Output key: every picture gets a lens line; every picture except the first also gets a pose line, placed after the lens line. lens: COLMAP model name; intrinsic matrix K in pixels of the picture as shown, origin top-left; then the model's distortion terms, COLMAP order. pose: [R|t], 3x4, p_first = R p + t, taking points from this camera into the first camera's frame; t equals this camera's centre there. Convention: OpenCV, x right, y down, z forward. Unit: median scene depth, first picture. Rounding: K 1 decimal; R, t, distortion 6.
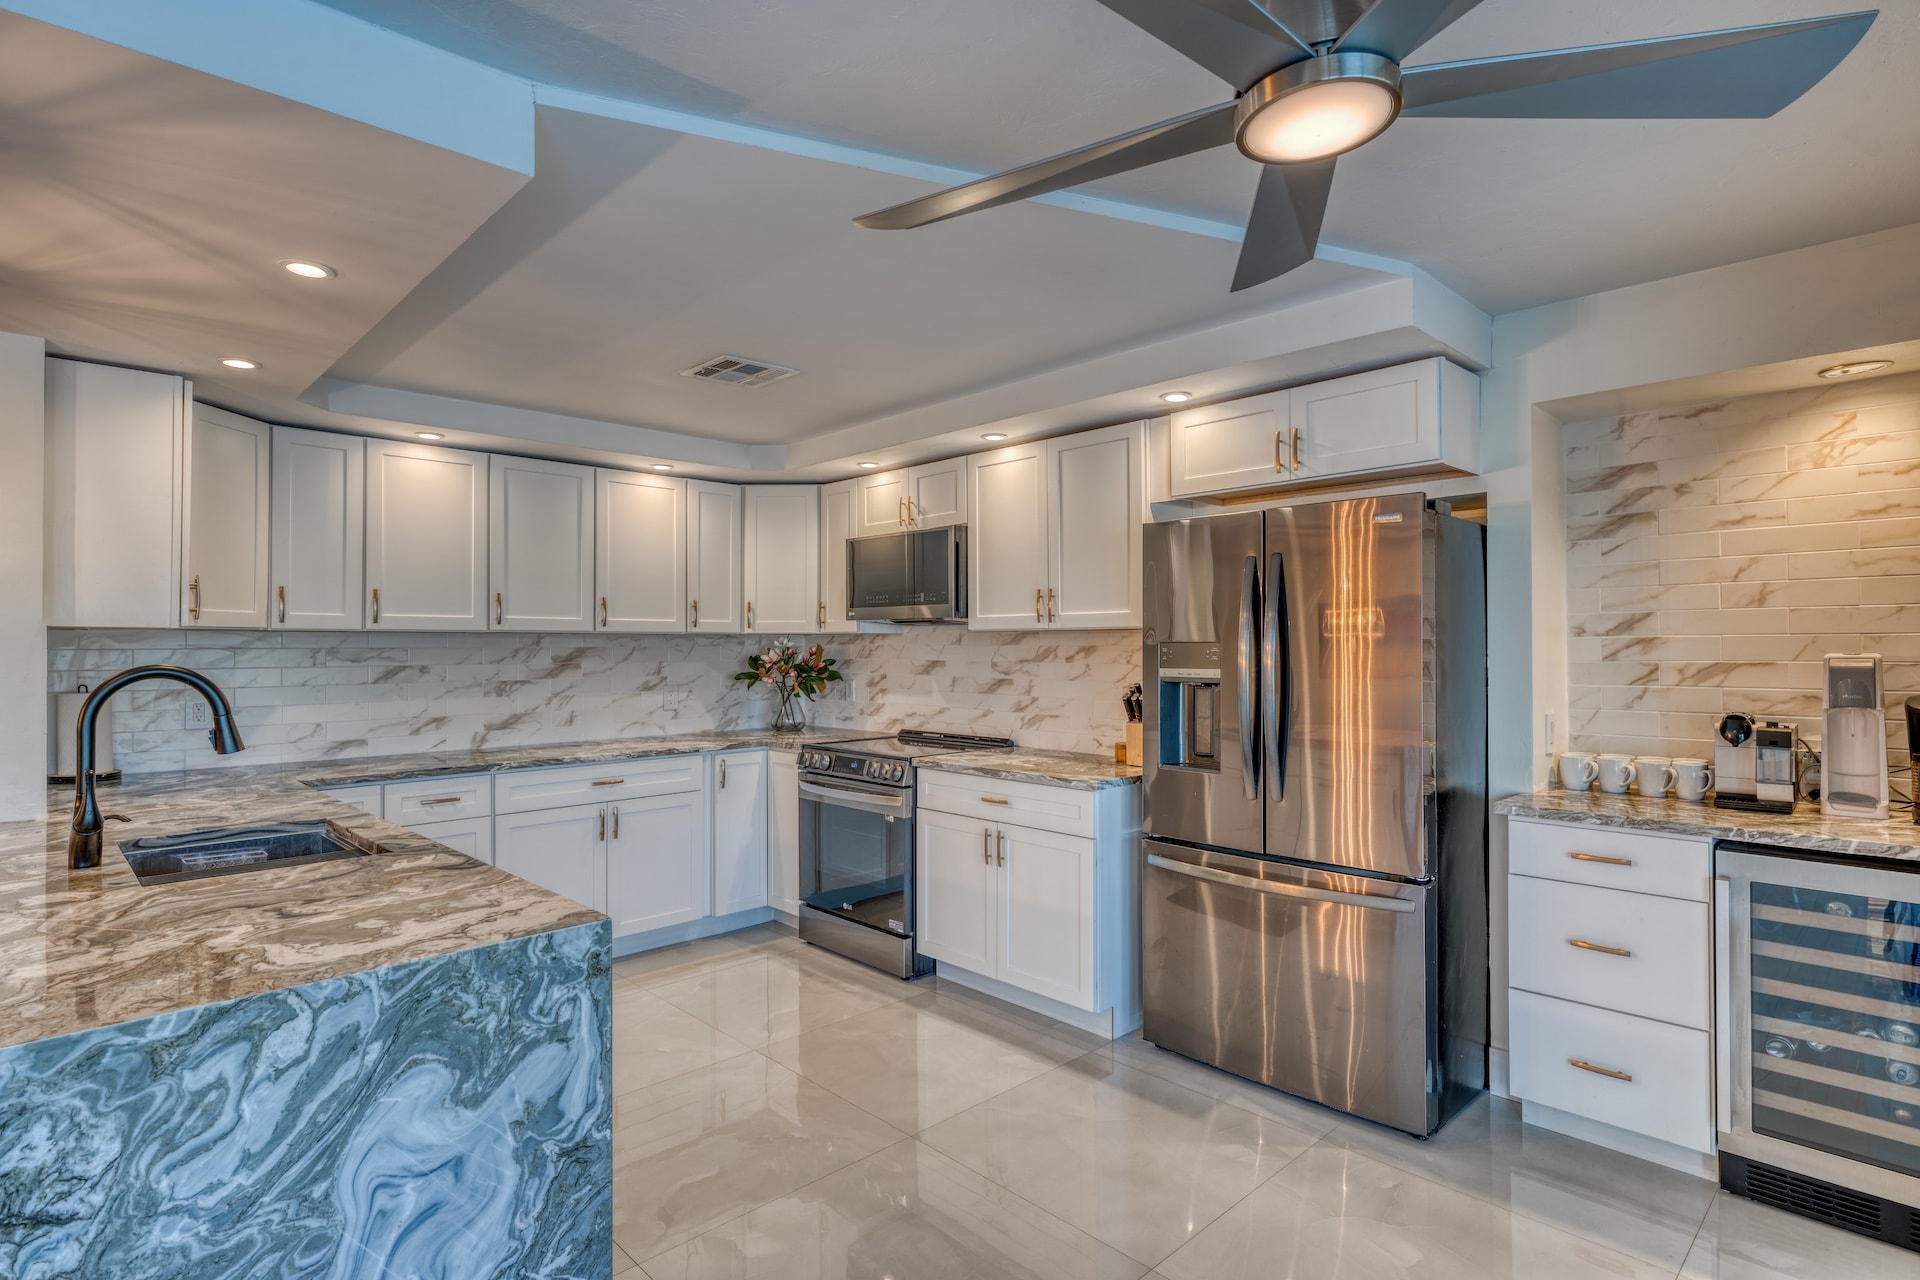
lens RADIAL K [[963.5, 0, 948.5], [0, 963.5, 642.4], [0, 0, 1]] dist [0.002584, 0.000945]
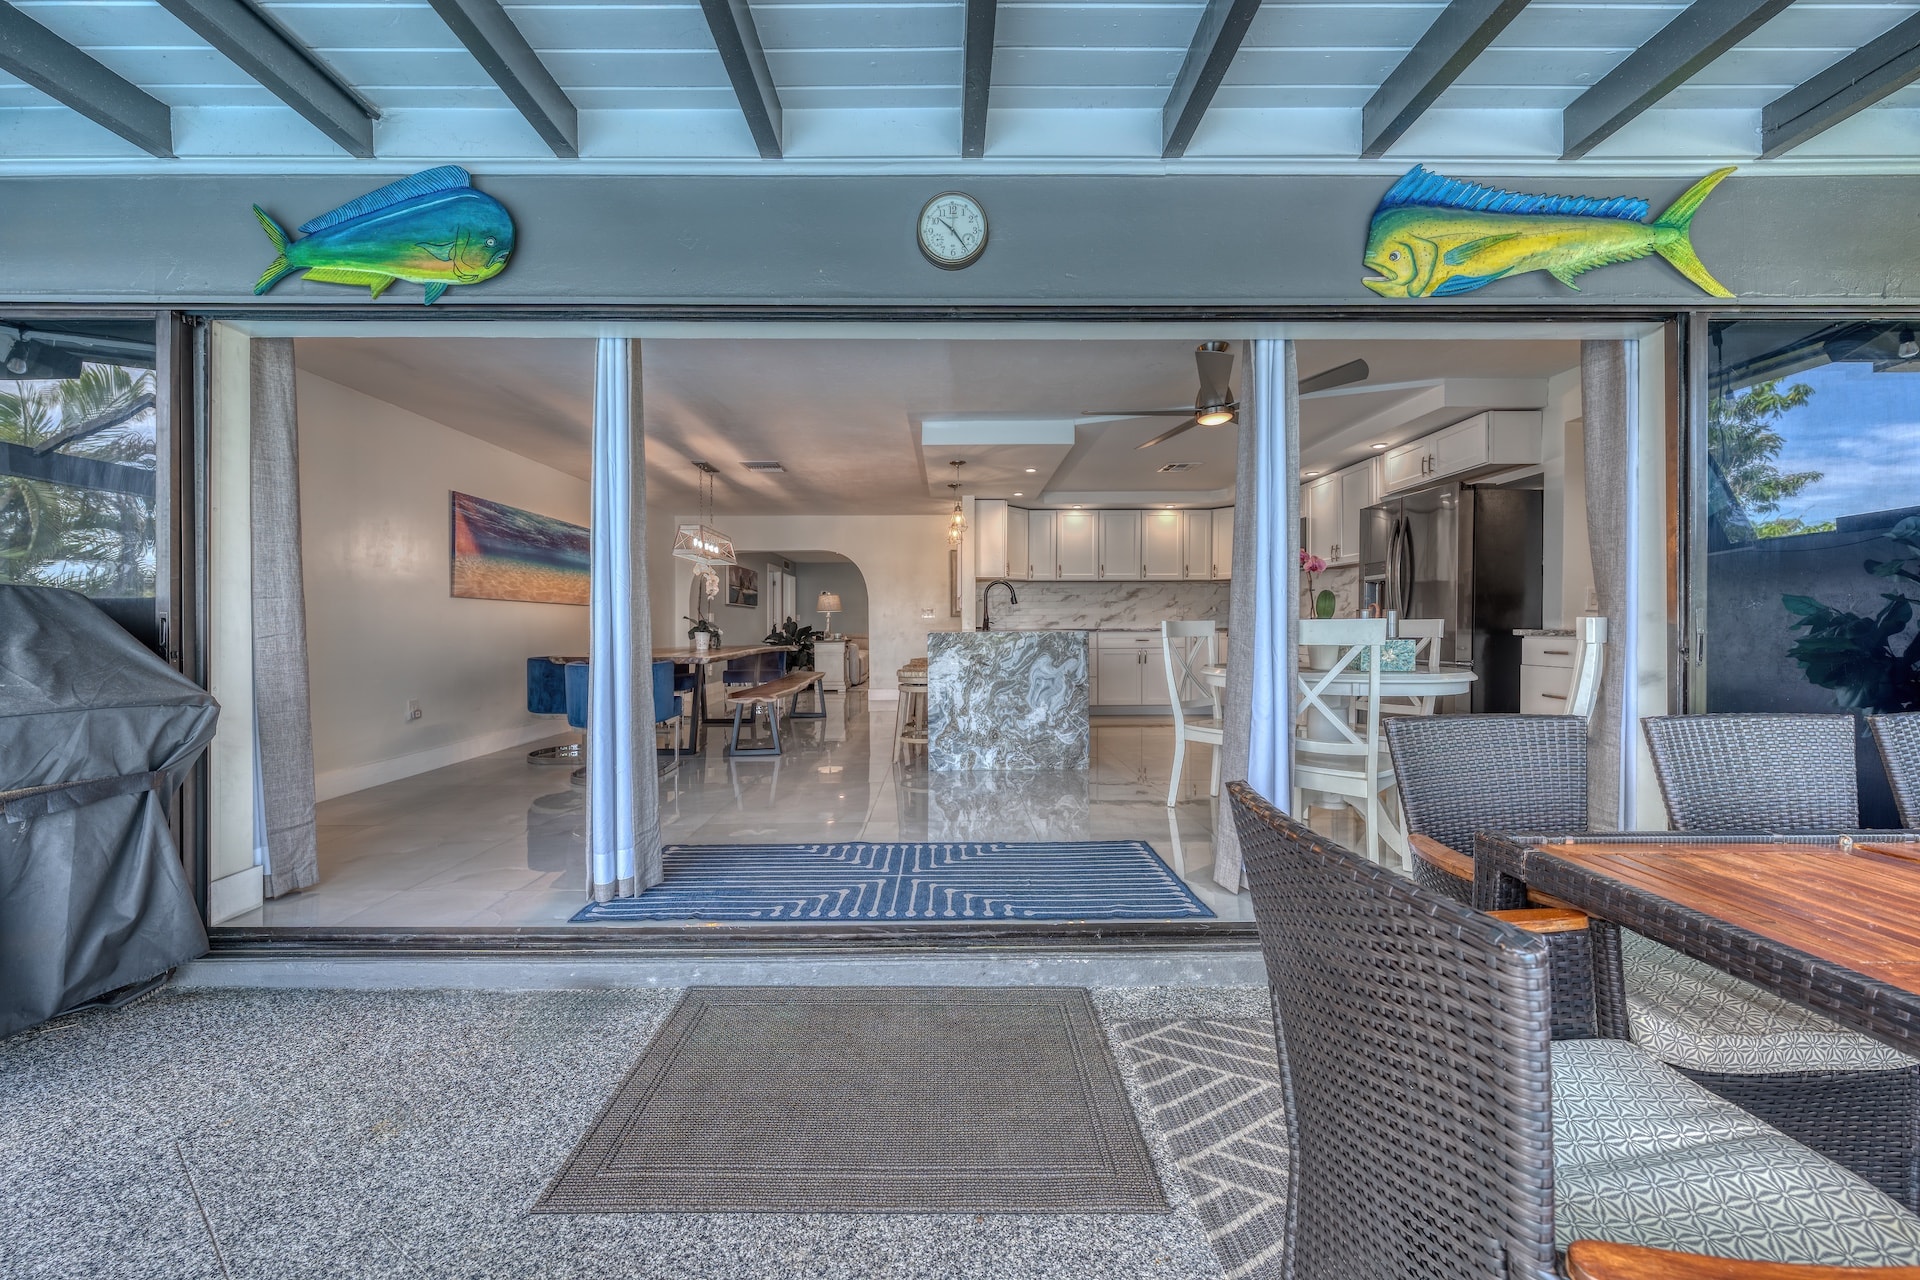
lens RADIAL K [[658.2, 0, 952.2], [0, 658.2, 627.6], [0, 0, 1]] dist [-0.006134, -0.000016]
pose [[0.727913, 0.001515, -0.685668, 0.388985], [0.004893, 0.999961, 0.007404, 0.088336], [0.685652, -0.008745, 0.727877, -0.480333]]
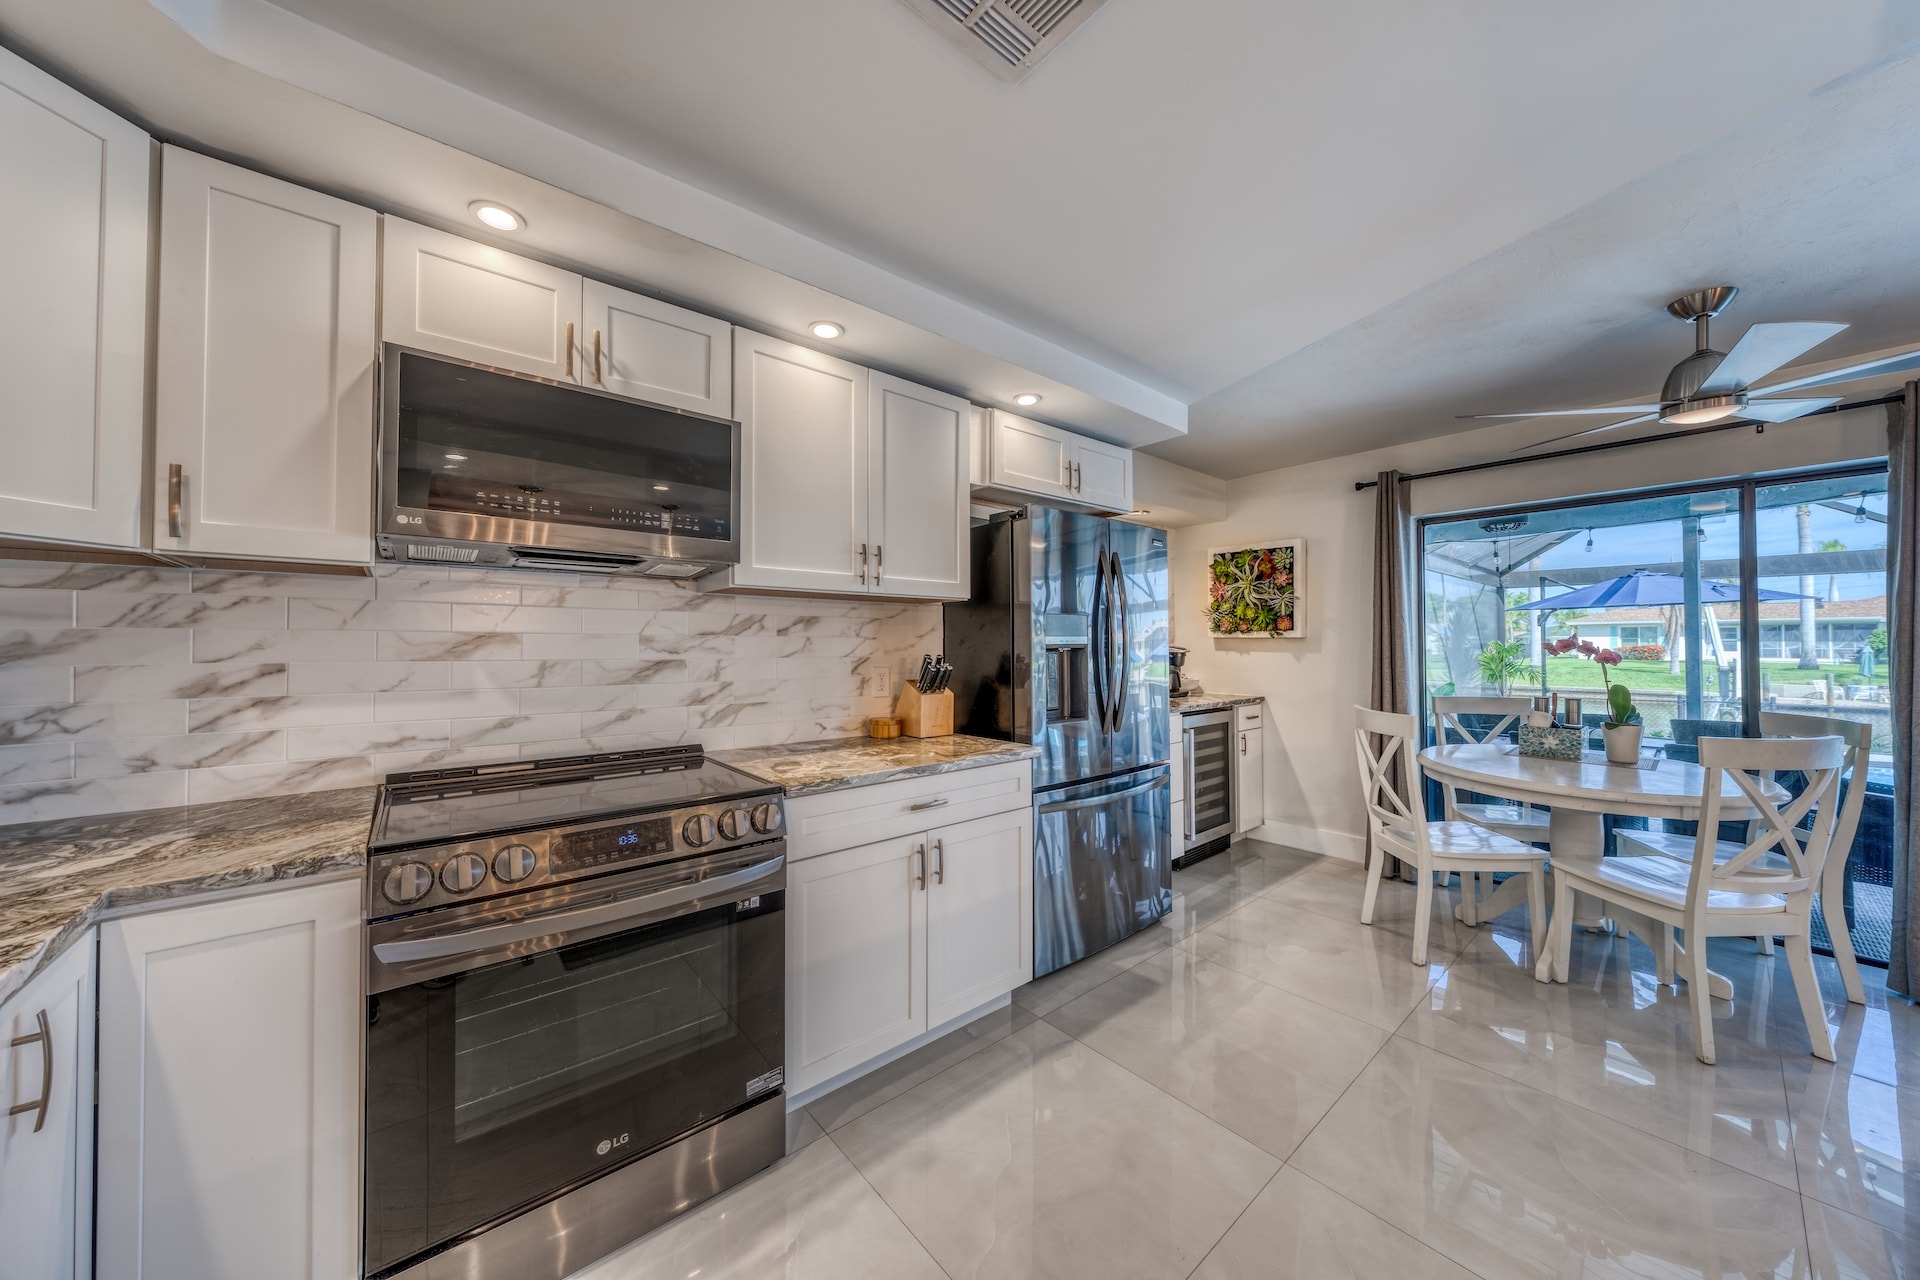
lens RADIAL K [[658.2, 0, 956.1], [0, 658.2, 633.7], [0, 0, 1]] dist [-0.006134, -0.000016]
pose [[0.043844, 0.021034, 0.998817, -0.472523], [-0.000994, 0.999779, -0.021010, 0.034160], [-0.999038, -0.000071, 0.043855, 0.914063]]
